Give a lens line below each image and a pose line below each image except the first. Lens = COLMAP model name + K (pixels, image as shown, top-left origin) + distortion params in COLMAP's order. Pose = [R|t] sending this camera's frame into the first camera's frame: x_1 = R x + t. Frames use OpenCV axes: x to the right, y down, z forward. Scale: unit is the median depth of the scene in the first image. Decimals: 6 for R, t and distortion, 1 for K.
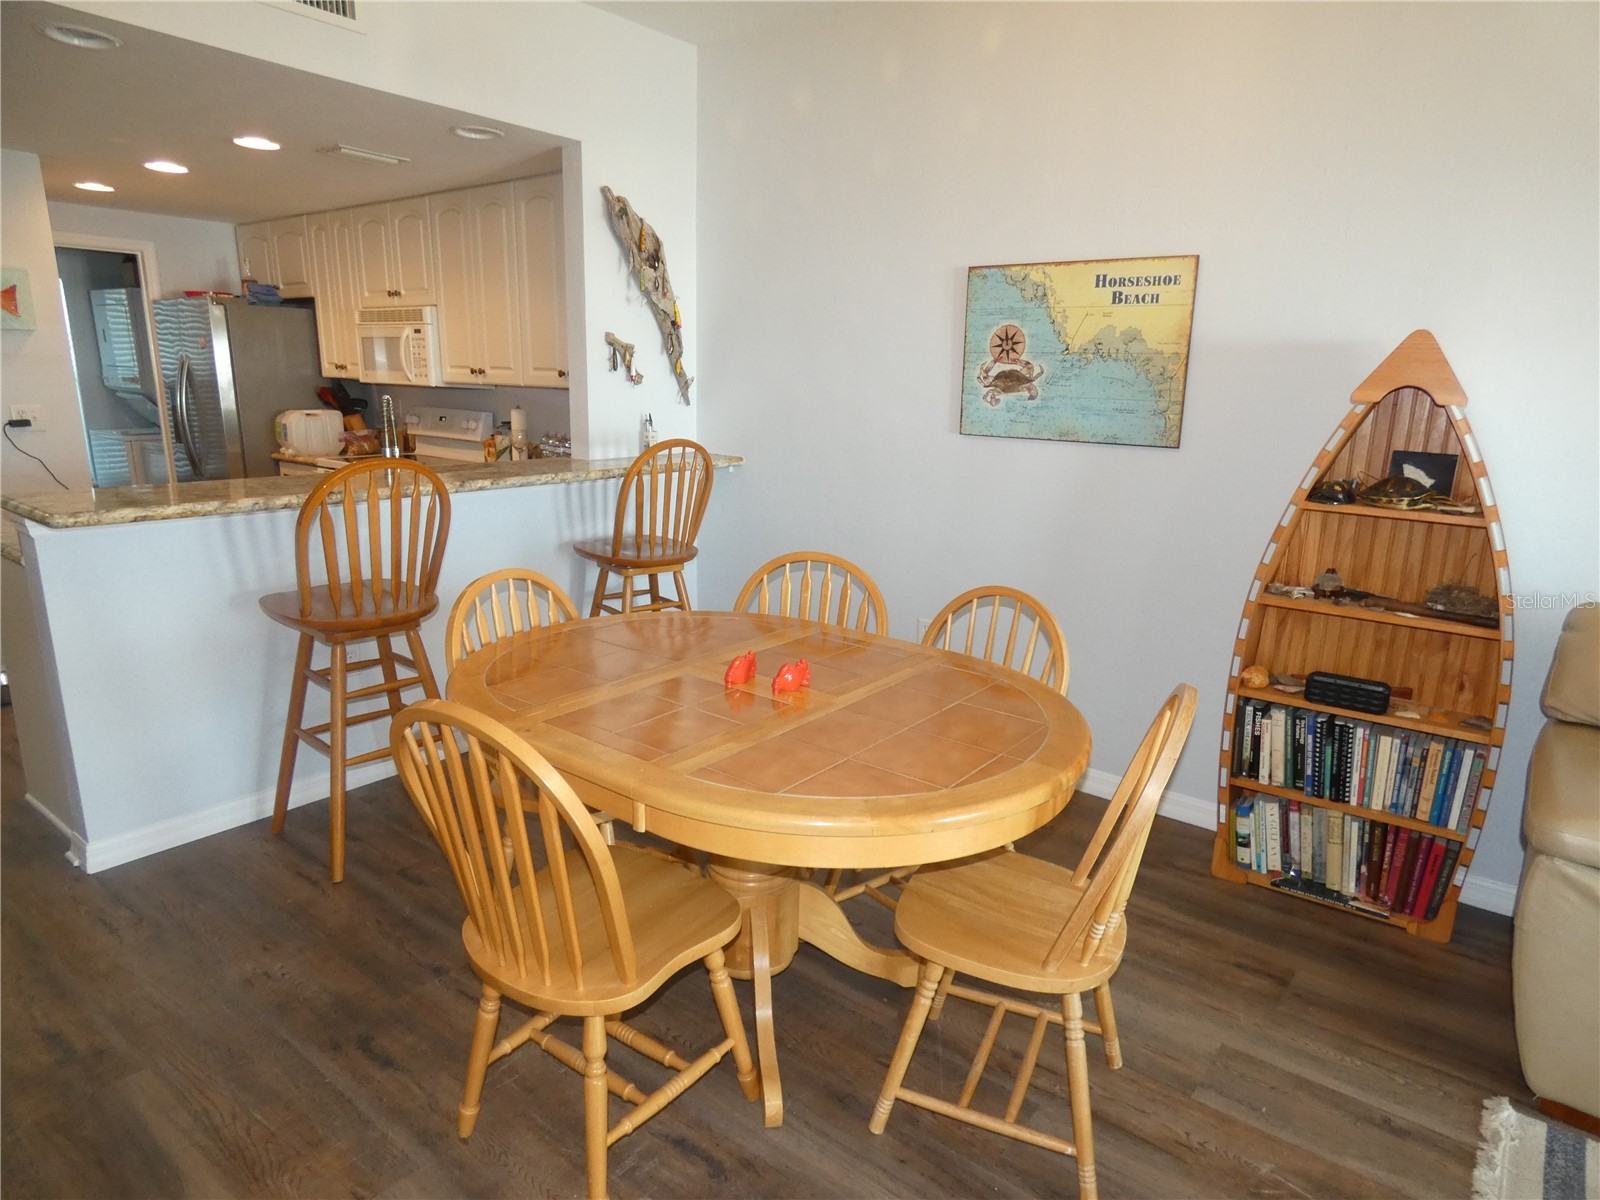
lens RADIAL K [[974.9, 0, 830.6], [0, 974.9, 608.5], [0, 0, 1]] dist [0.004995, 0.000555]
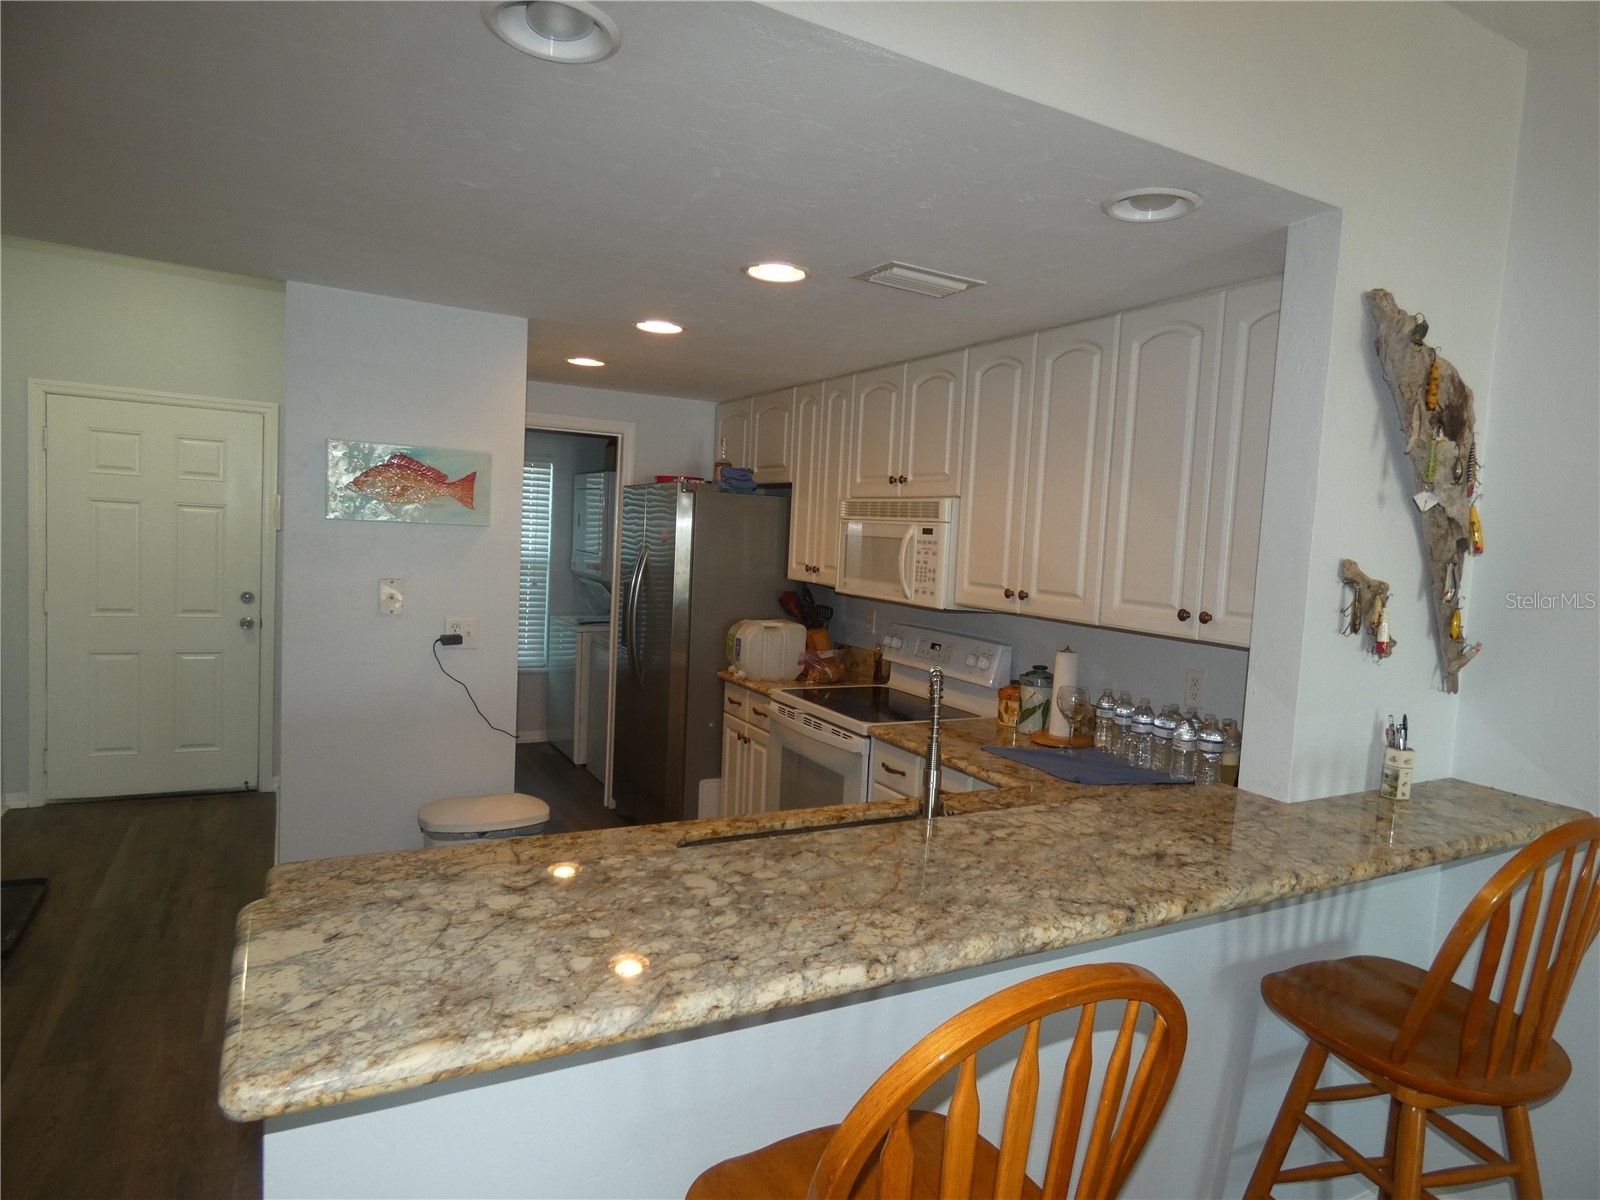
lens RADIAL K [[974.9, 0, 796.4], [0, 974.9, 574.4], [0, 0, 1]] dist [0.004995, 0.000555]
pose [[0.912933, 0.041663, -0.405976, -0.257145], [-0.123141, 0.976532, -0.176695, -0.135893], [0.389087, 0.211303, 0.896639, 0.389617]]
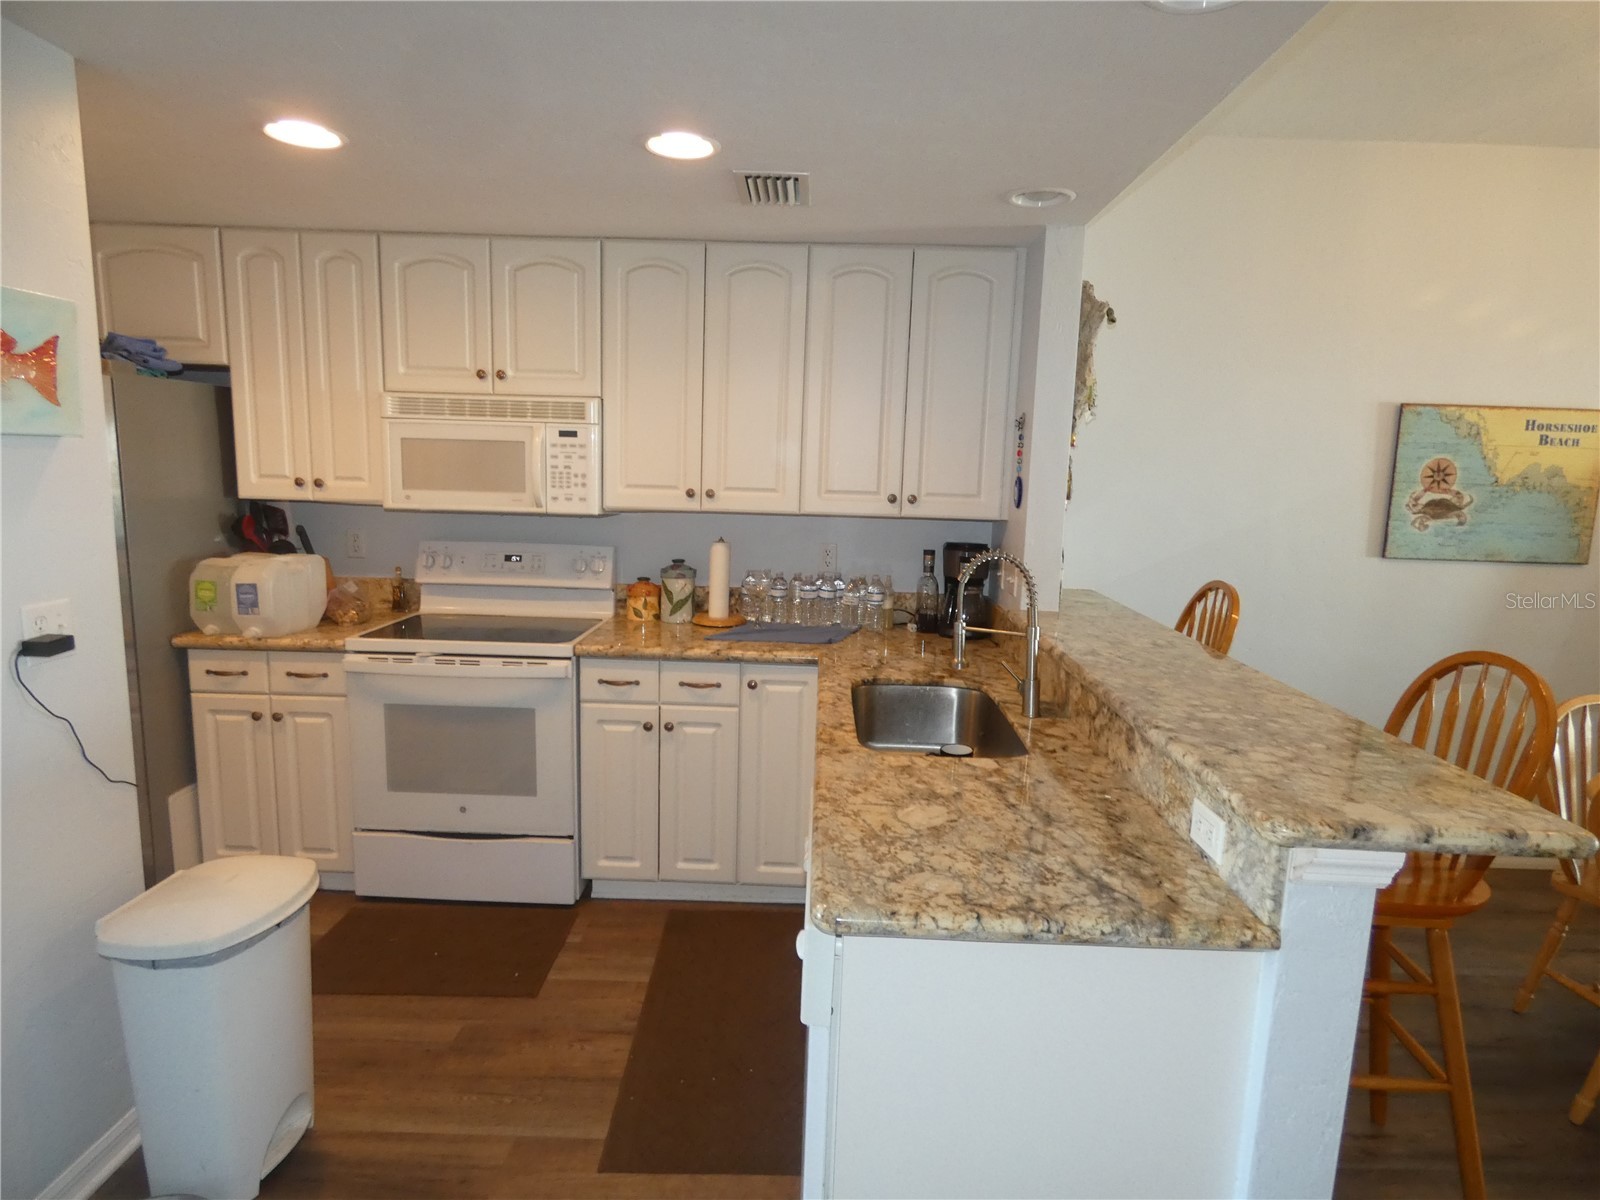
lens RADIAL K [[974.9, 0, 811.1], [0, 974.9, 611.0], [0, 0, 1]] dist [0.004995, 0.000555]
pose [[0.787450, -0.093440, 0.609255, -0.820557], [0.132232, 0.991038, -0.018915, -0.151078], [-0.602028, 0.095458, 0.792749, 0.446898]]
